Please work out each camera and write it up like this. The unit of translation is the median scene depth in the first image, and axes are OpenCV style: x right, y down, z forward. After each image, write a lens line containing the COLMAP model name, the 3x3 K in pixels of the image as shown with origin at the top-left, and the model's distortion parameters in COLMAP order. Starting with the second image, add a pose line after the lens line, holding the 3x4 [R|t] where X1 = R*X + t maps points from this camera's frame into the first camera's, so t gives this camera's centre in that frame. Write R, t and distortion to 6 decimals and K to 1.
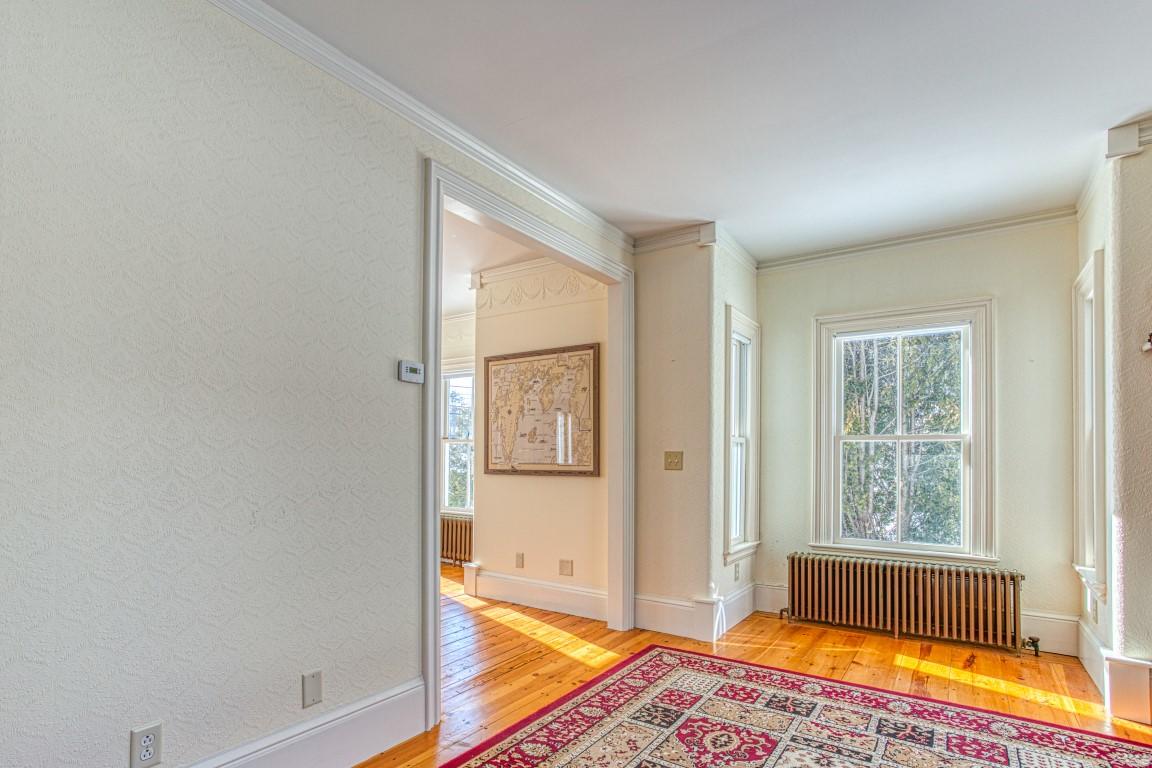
lens RADIAL K [[586.0, 0, 587.0], [0, 586.0, 452.1], [0, 0, 1]] dist [0.014967, 0.011189]
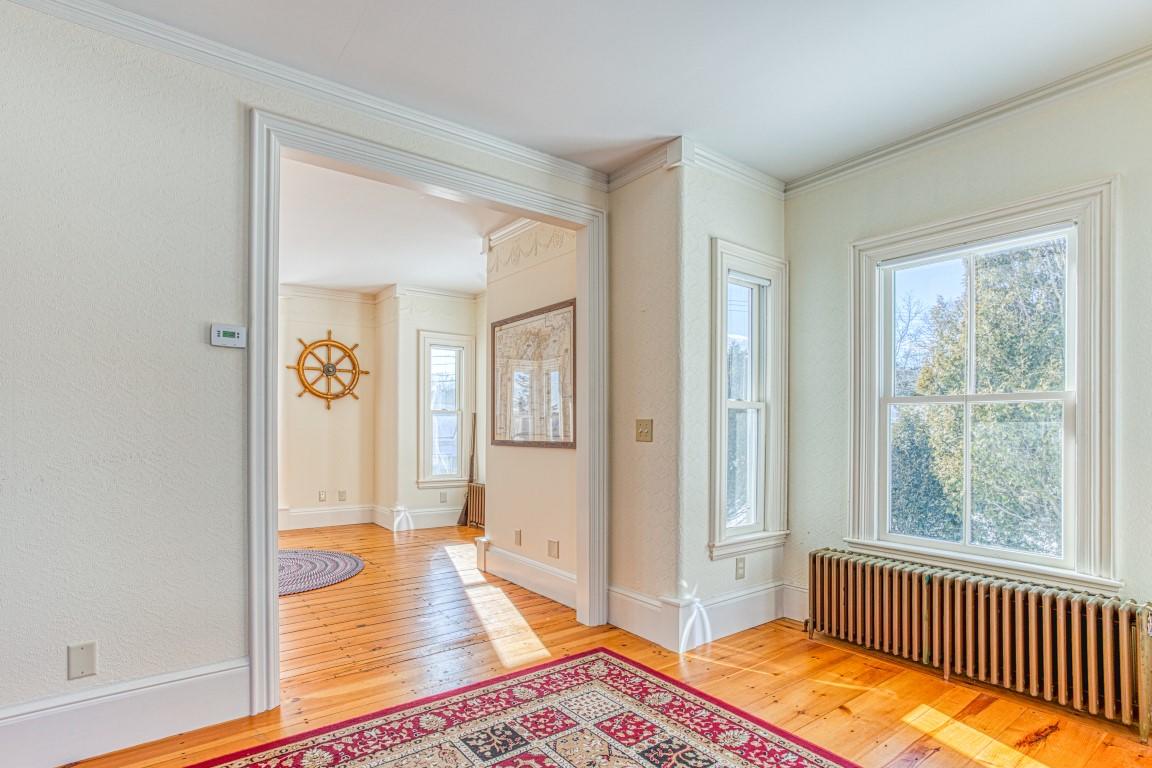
lens RADIAL K [[577.0, 0, 571.4], [0, 577.0, 427.5], [0, 0, 1]] dist [-0.017607, 0.026618]
pose [[0.941302, -0.001795, -0.337560, 0.333525], [0.003947, 0.999976, 0.005688, 0.005158], [0.337541, -0.006686, 0.941287, 0.194263]]
